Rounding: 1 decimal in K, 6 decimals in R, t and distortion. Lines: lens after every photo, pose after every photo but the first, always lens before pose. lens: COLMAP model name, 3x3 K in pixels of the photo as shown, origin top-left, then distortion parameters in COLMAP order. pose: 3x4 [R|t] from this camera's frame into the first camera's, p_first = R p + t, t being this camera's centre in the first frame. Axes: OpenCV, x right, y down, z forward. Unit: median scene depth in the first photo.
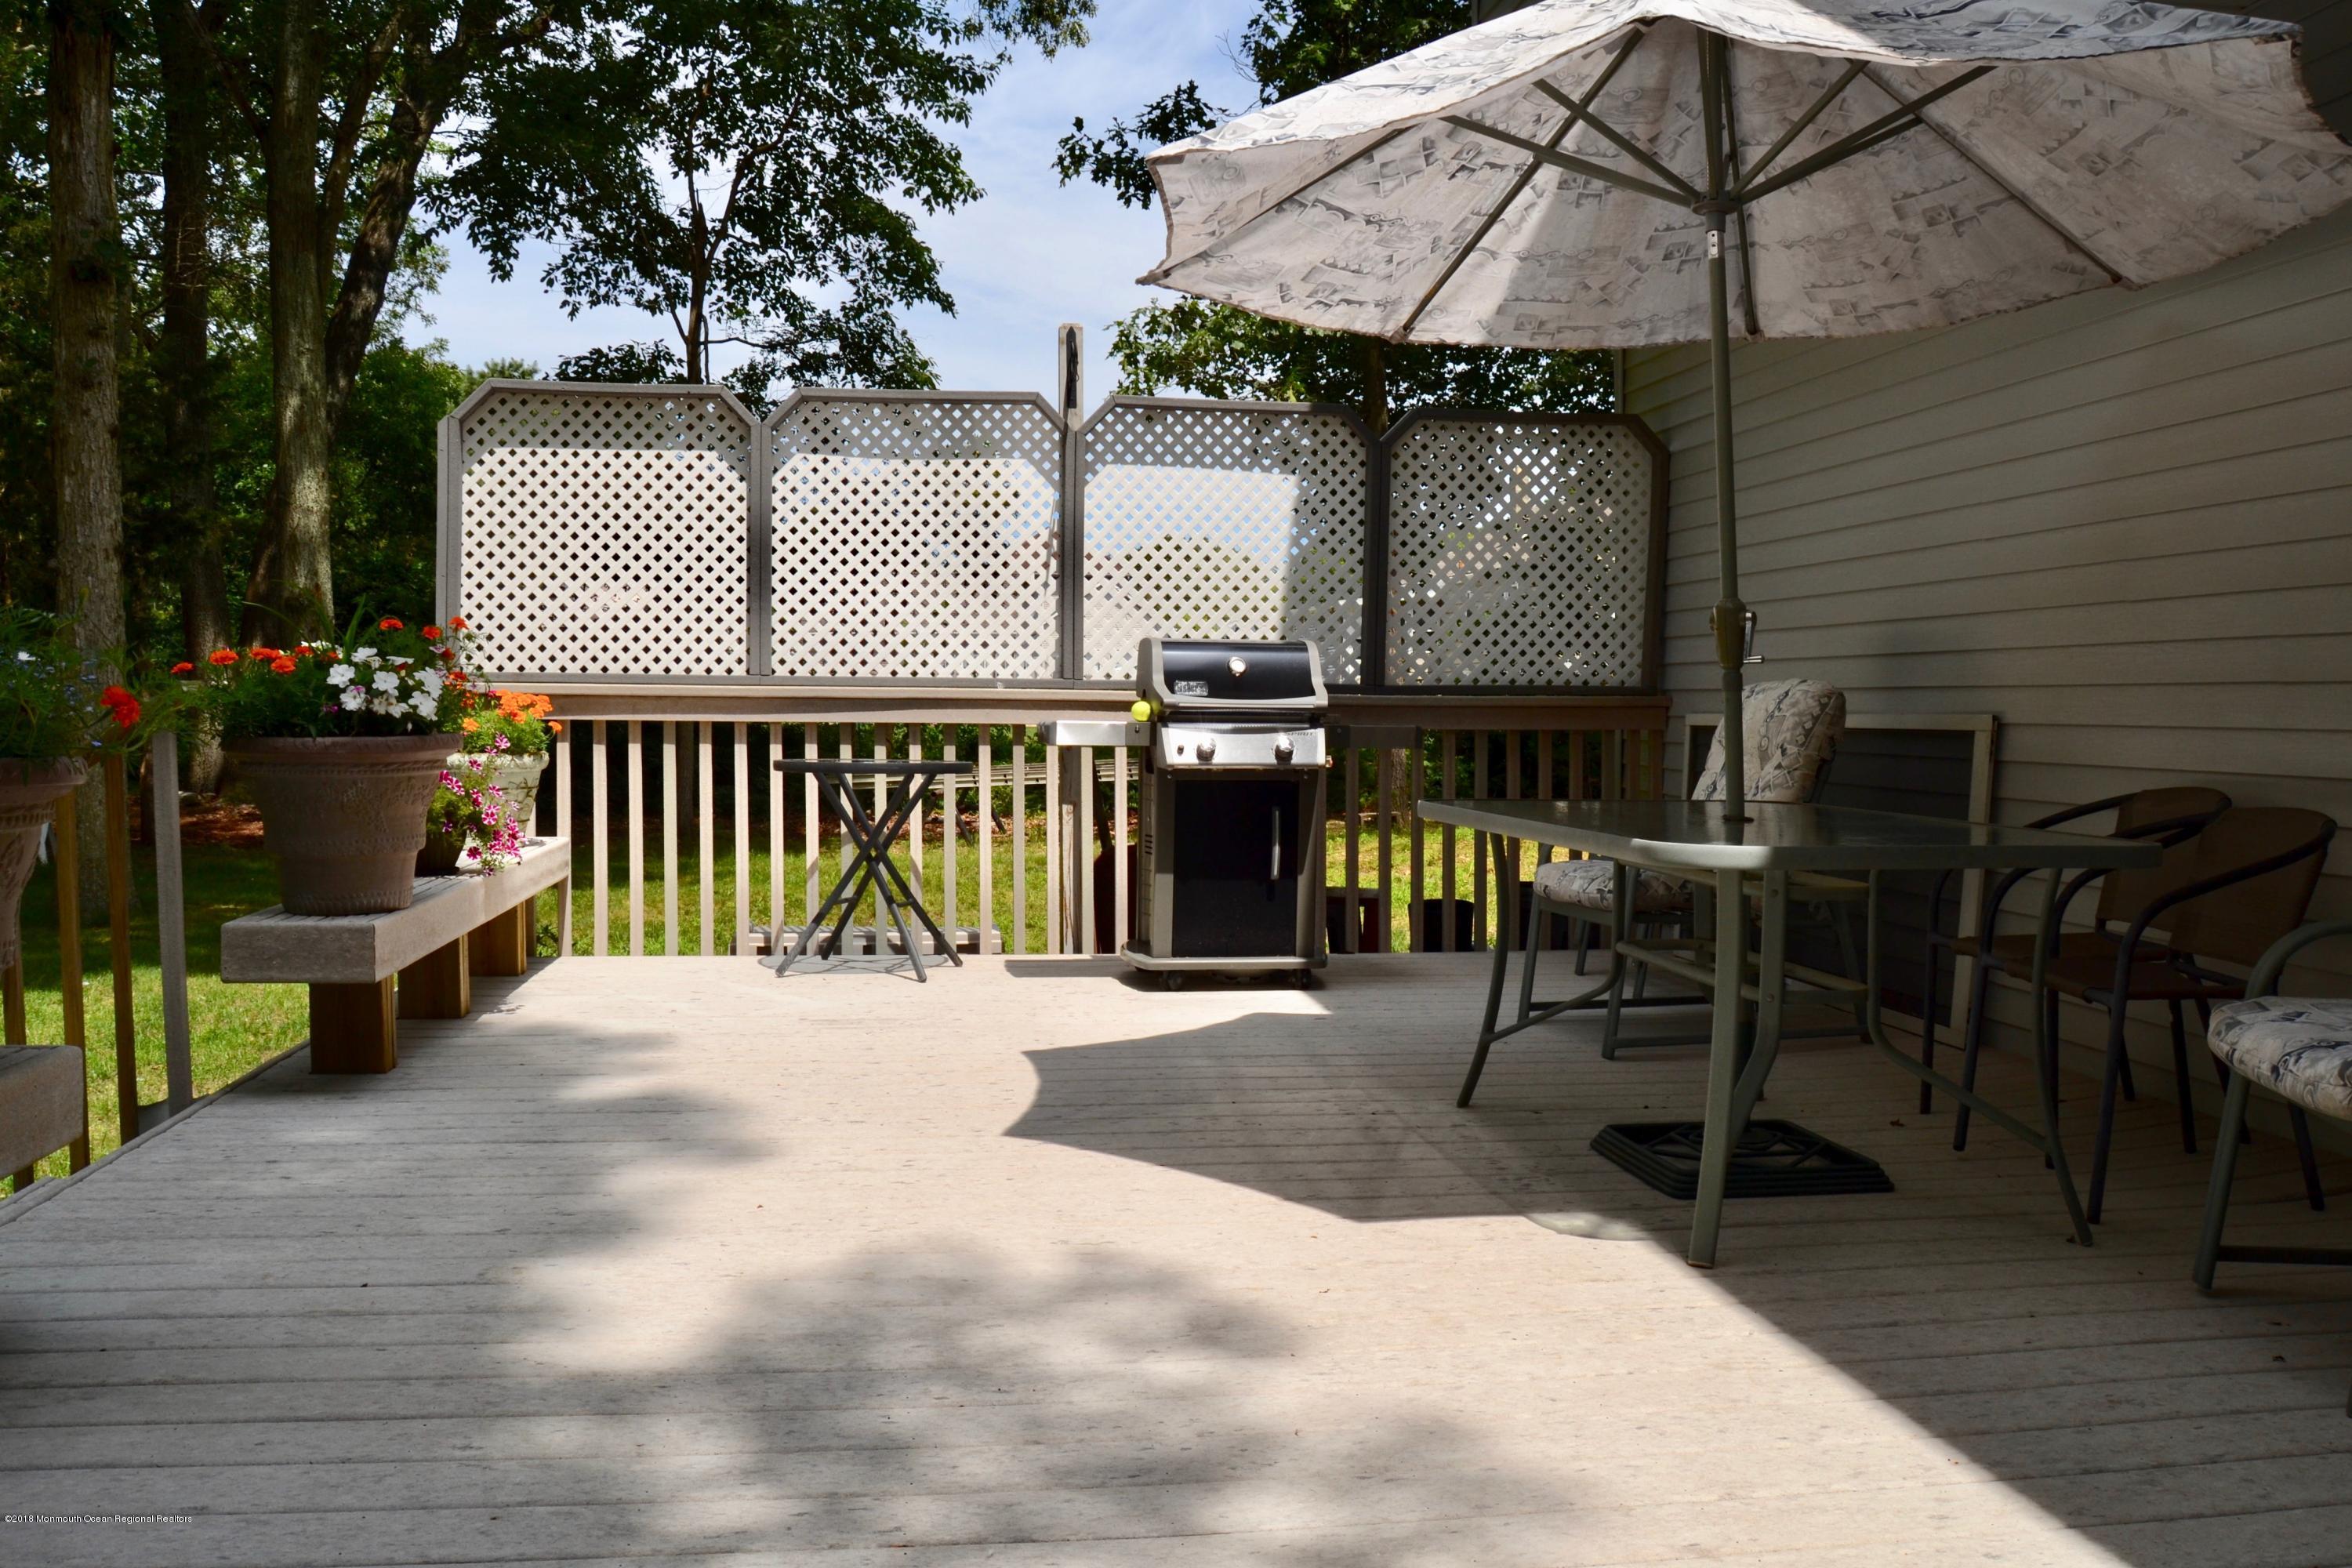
lens RADIAL K [[1881.7, 0, 1168.4], [0, 1881.7, 783.5], [0, 0, 1]] dist [-0.103638, 0.037930]
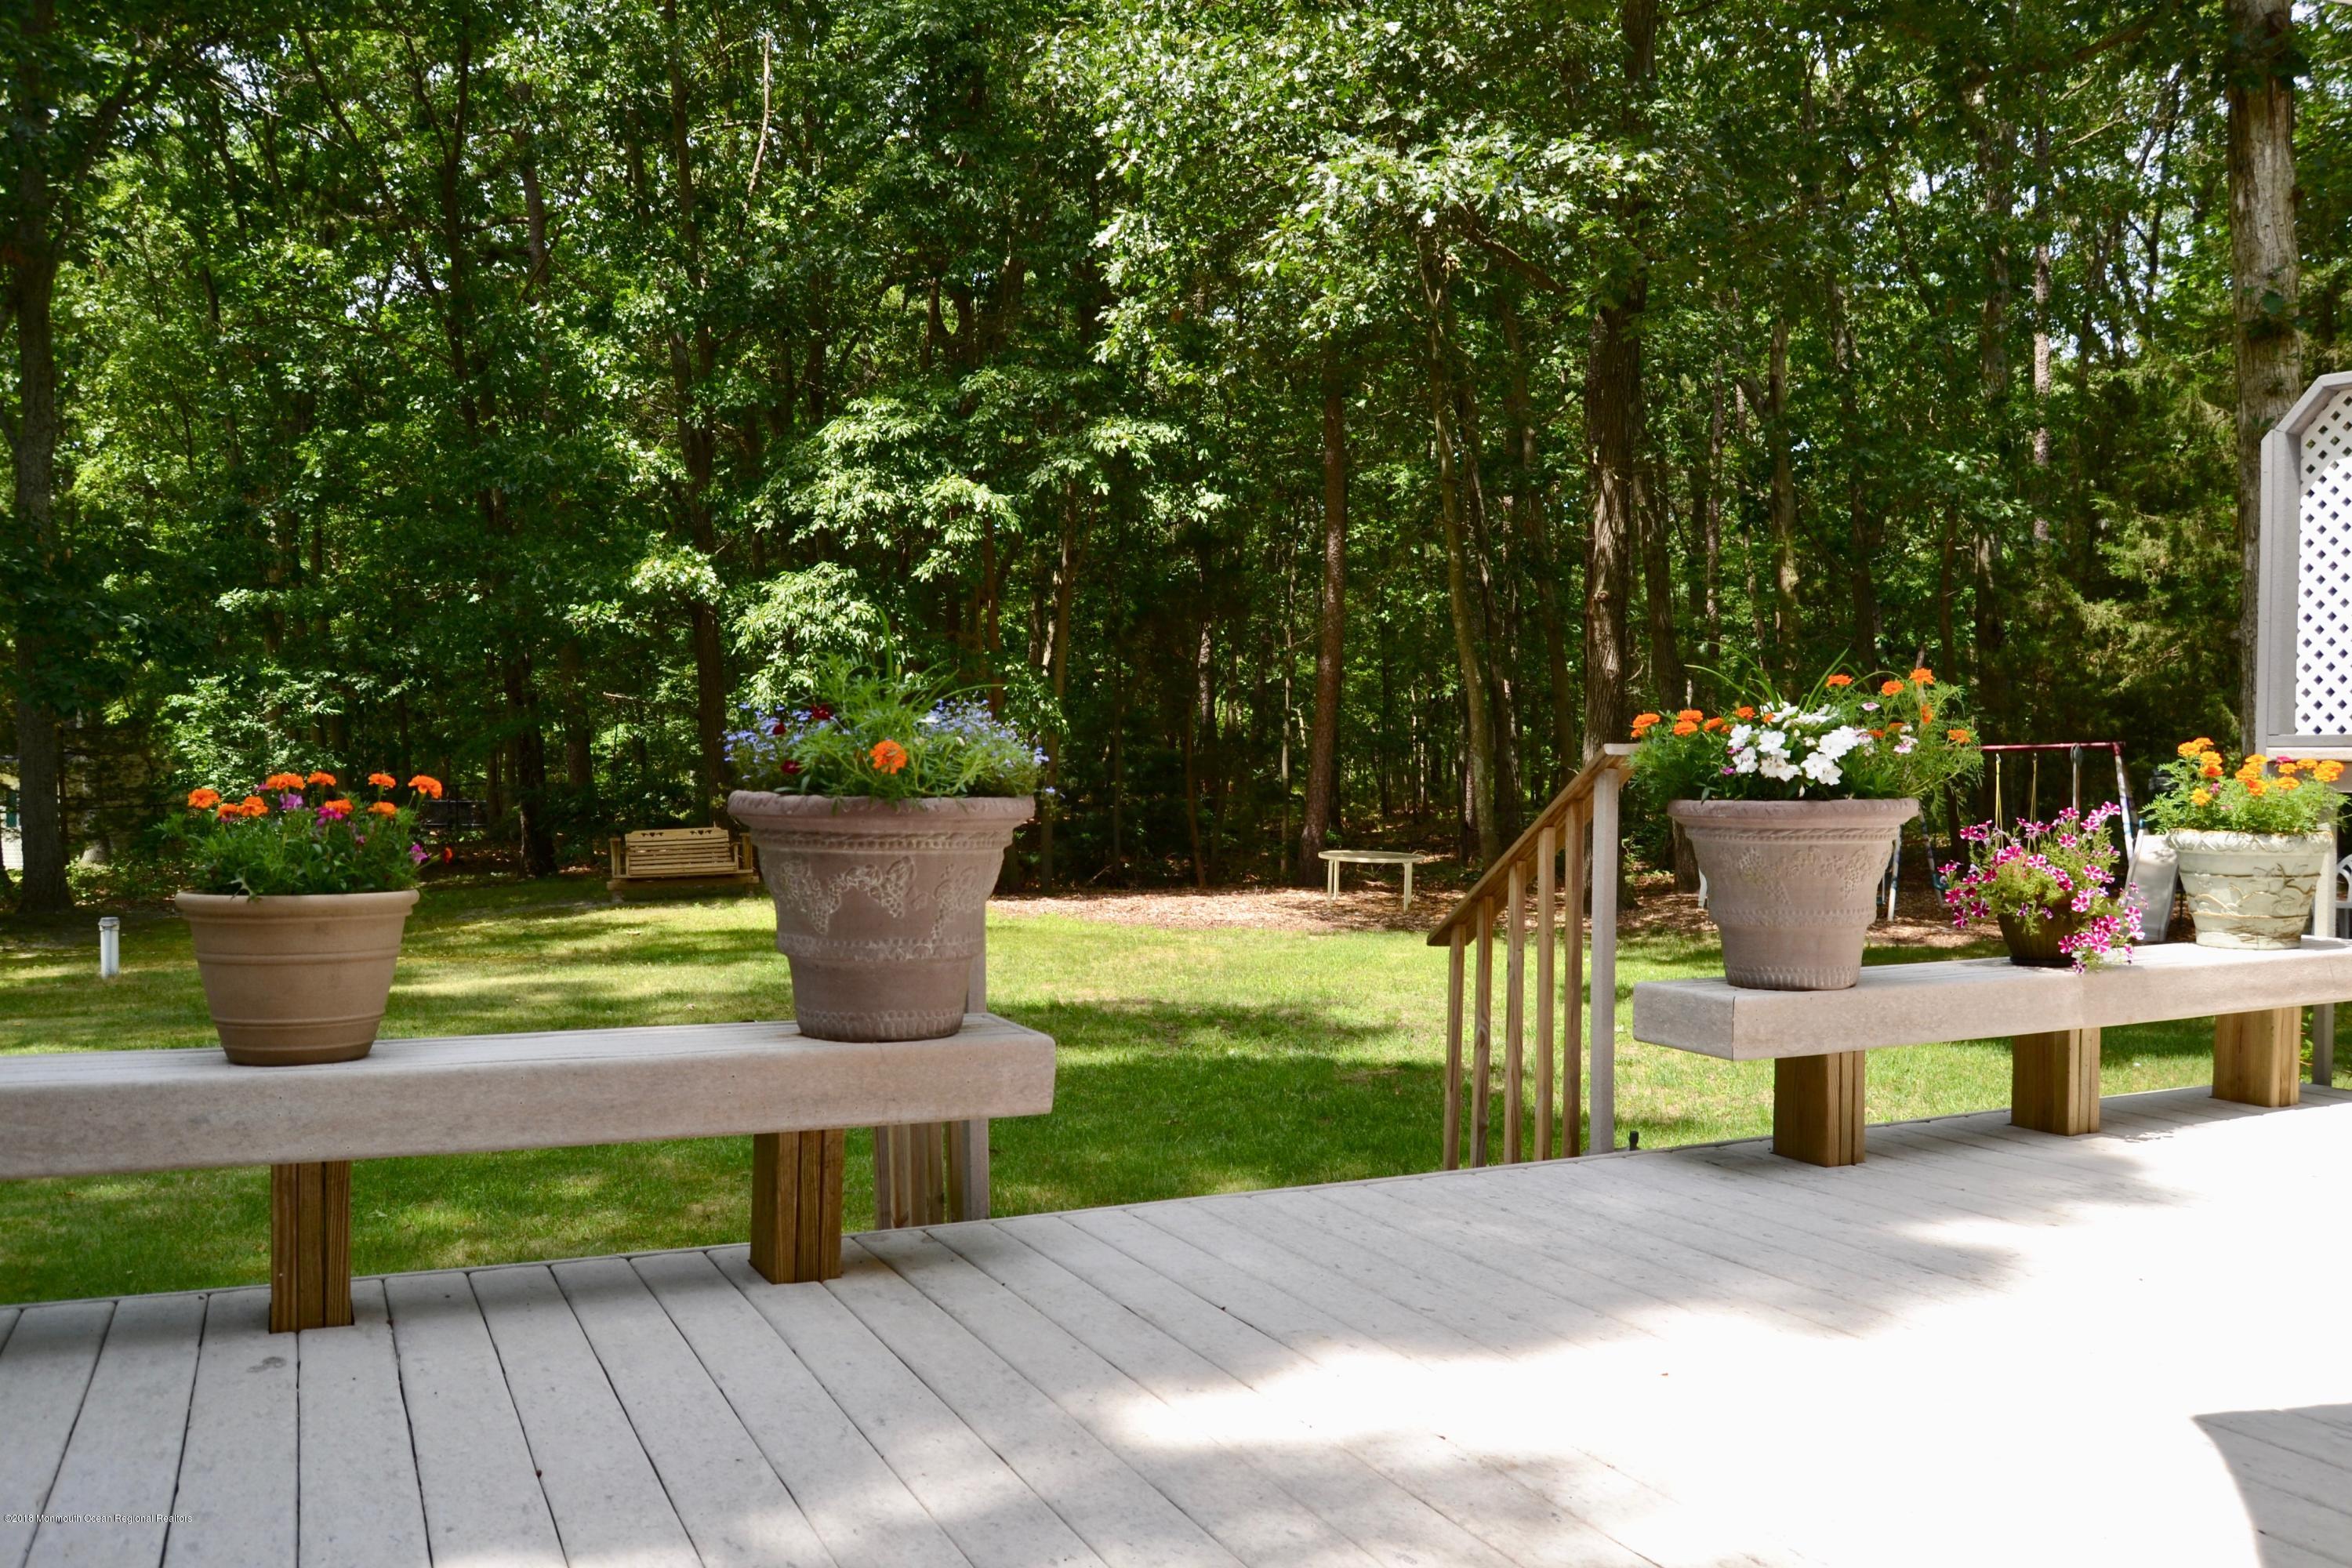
lens RADIAL K [[1881.7, 0, 1168.4], [0, 1881.7, 783.5], [0, 0, 1]] dist [-0.103638, 0.037930]
pose [[0.280060, -0.000198, -0.959983, 0.596010], [-0.043320, 0.998979, -0.012844, -0.013439], [0.959005, 0.045183, 0.279765, 0.666266]]
